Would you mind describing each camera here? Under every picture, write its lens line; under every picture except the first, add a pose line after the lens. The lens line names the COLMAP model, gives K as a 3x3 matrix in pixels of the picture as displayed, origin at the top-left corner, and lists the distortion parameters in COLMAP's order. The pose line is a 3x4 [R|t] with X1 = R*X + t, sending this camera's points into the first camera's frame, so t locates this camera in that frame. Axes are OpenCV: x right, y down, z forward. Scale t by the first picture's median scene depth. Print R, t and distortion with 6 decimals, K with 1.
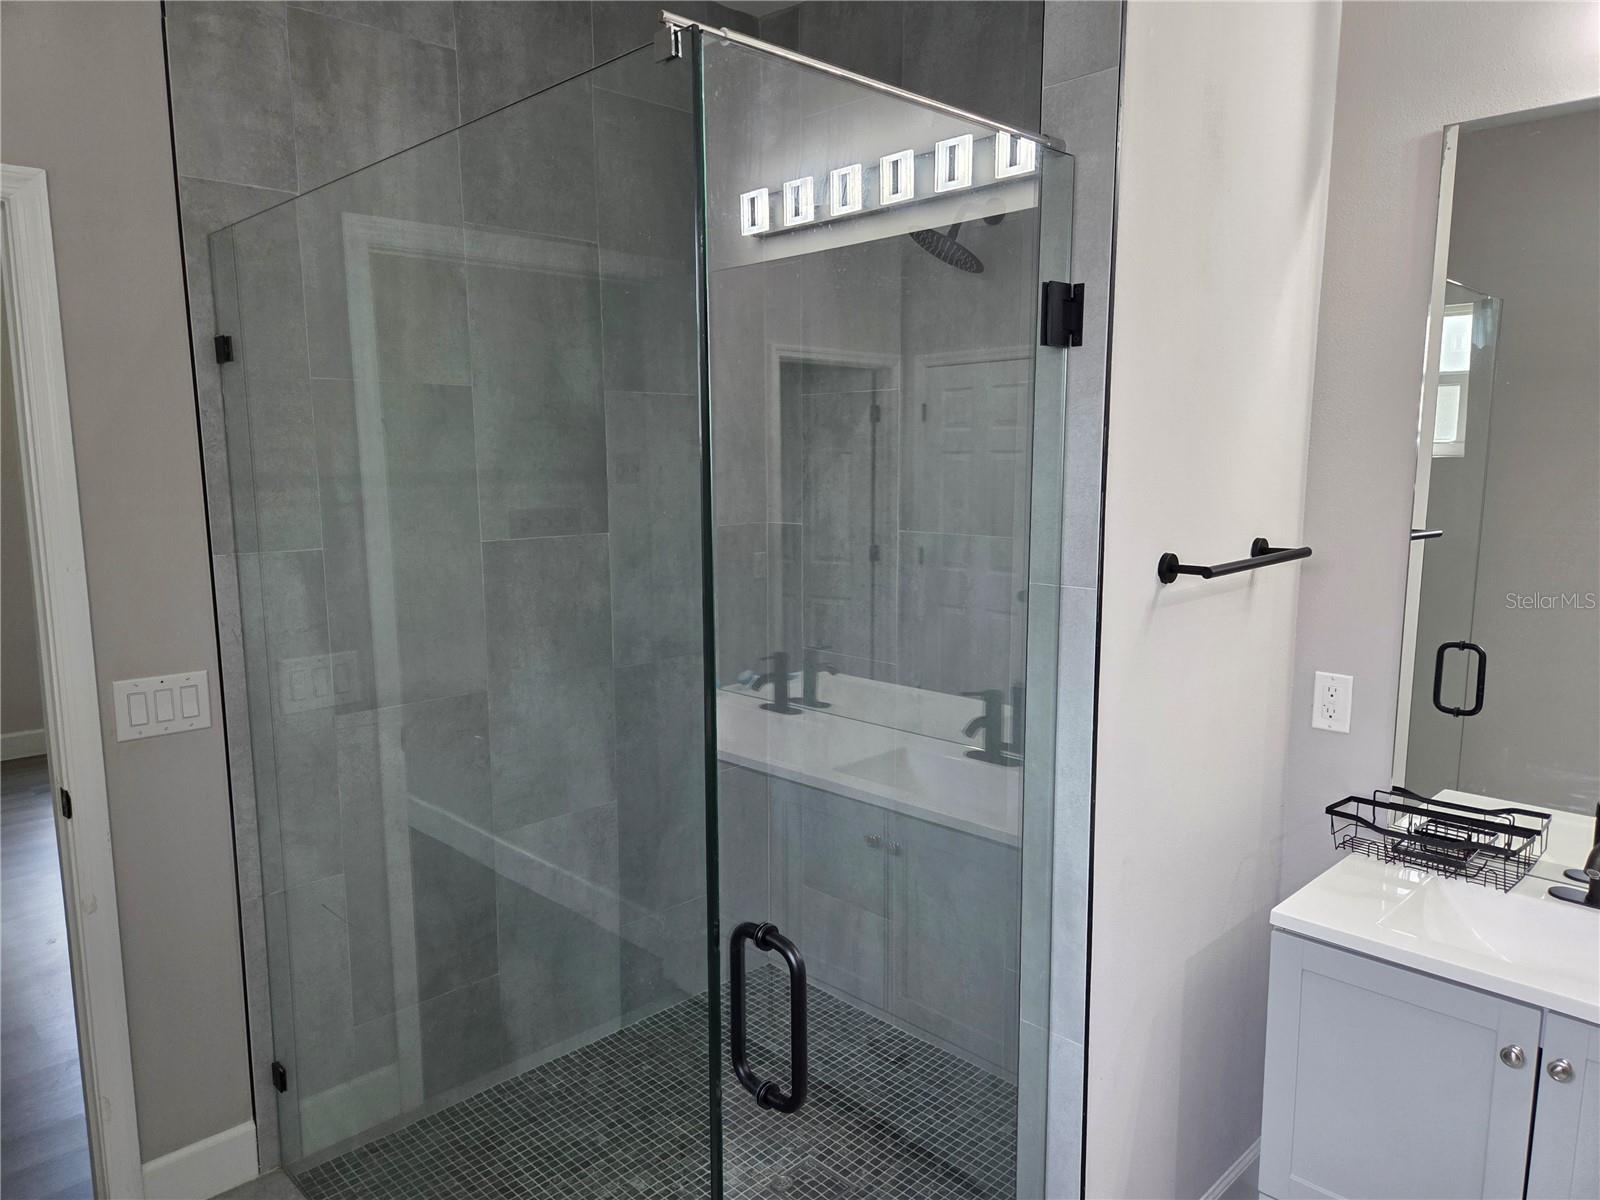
lens RADIAL K [[1094.4, 0, 798.6], [0, 1094.4, 605.7], [0, 0, 1]] dist [0.019564, -0.009992]
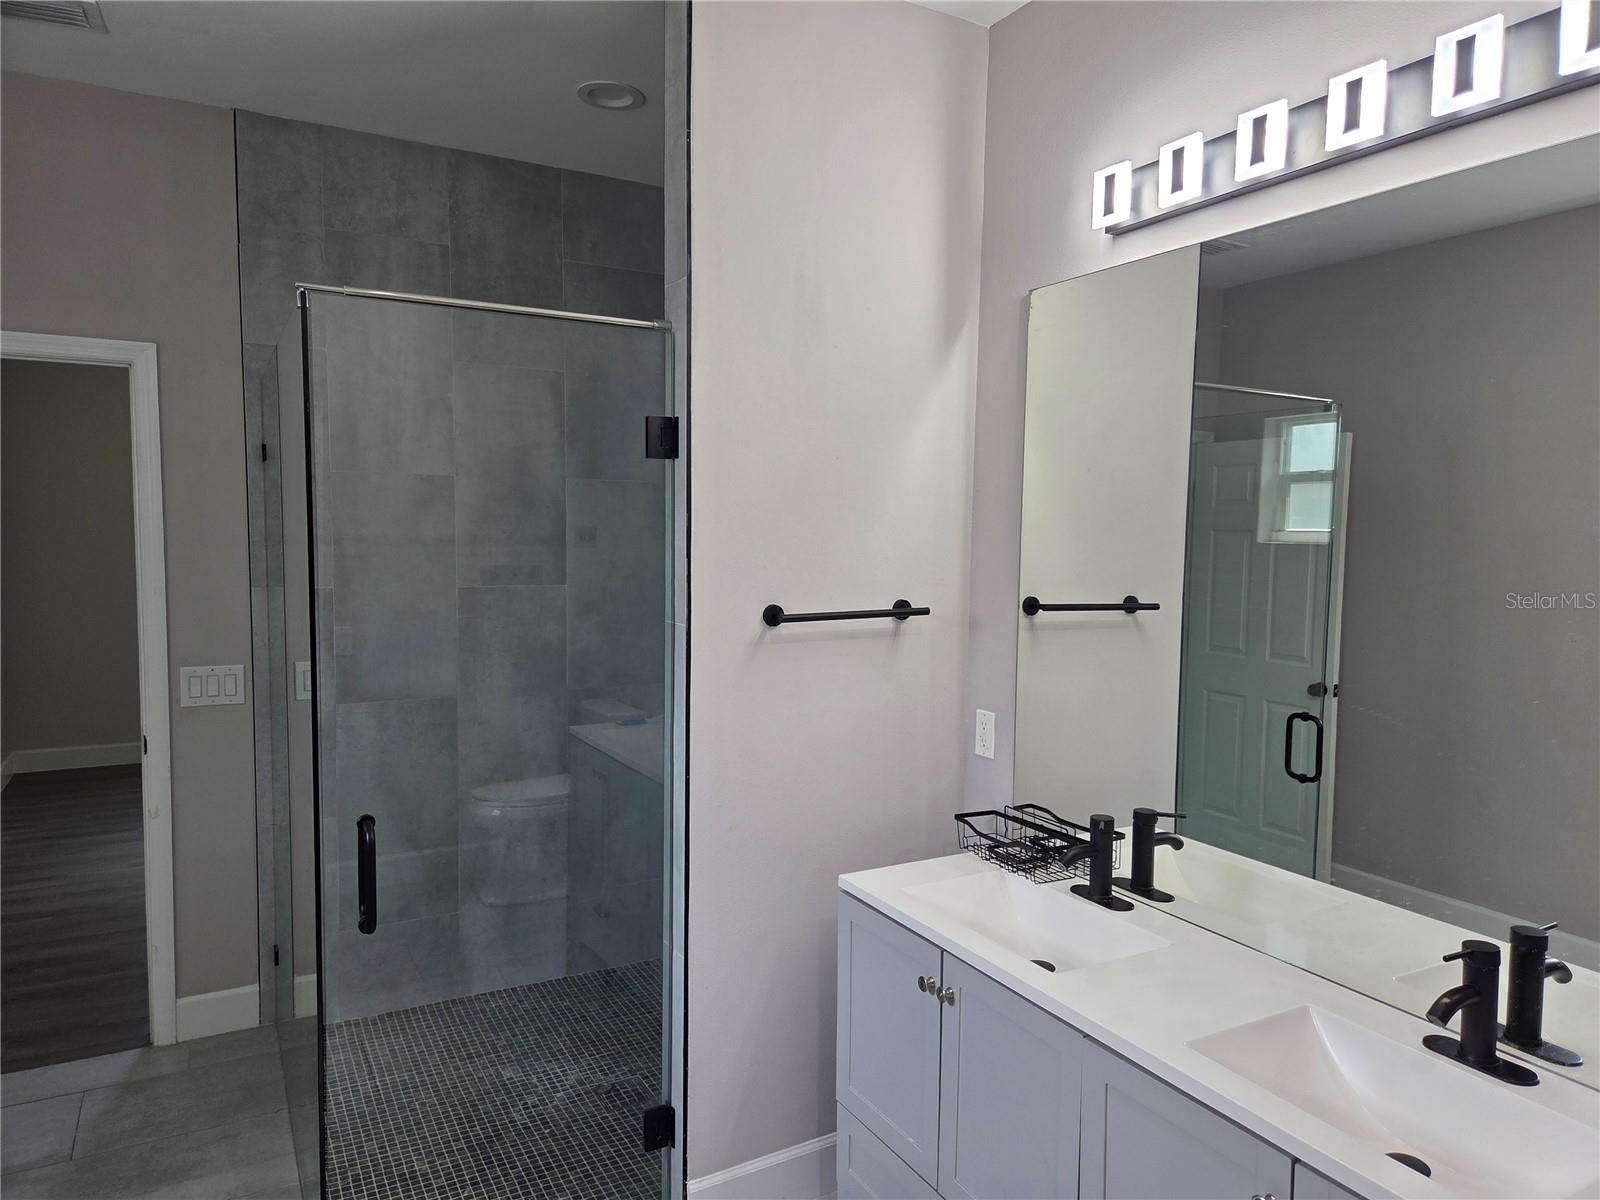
lens RADIAL K [[1094.4, 0, 854.9], [0, 1094.4, 603.8], [0, 0, 1]] dist [0.019564, -0.009992]
pose [[0.969138, 0.037363, -0.243673, 0.573998], [-0.054242, 0.996543, -0.062930, 0.023470], [0.240479, 0.074205, 0.967814, -0.228502]]
